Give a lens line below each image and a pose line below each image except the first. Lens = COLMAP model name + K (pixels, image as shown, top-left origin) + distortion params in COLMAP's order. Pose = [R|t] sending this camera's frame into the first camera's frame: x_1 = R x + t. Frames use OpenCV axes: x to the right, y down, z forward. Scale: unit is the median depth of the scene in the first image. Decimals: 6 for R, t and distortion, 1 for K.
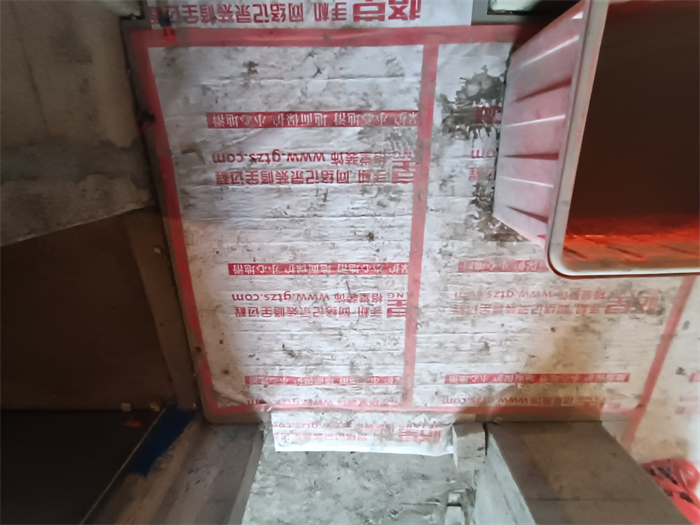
lens RADIAL K [[320.0, 0, 349.1], [0, 320.0, 261.0], [0, 0, 1]] dist [-0.006793, 0.001855]
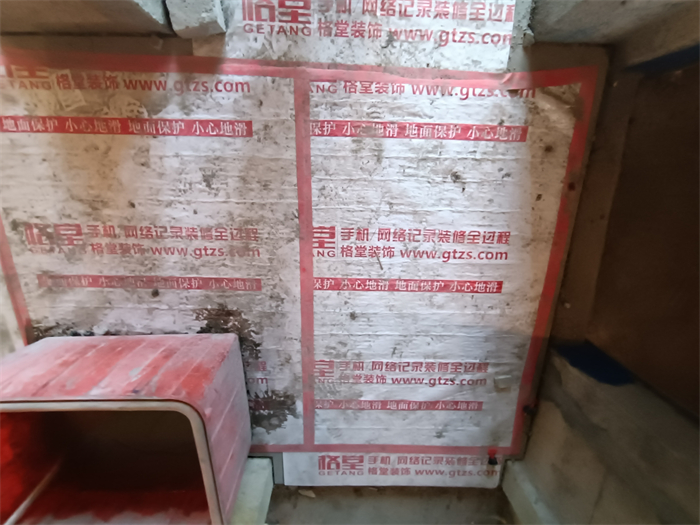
lens RADIAL K [[320.0, 0, 349.4], [0, 320.0, 263.7], [0, 0, 1]] dist [-0.006793, 0.001855]
pose [[-0.999625, -0.025635, -0.009600, 0.088446], [0.026320, -0.803800, -0.594318, 0.627263], [0.007519, -0.594348, 0.804173, 0.266560]]
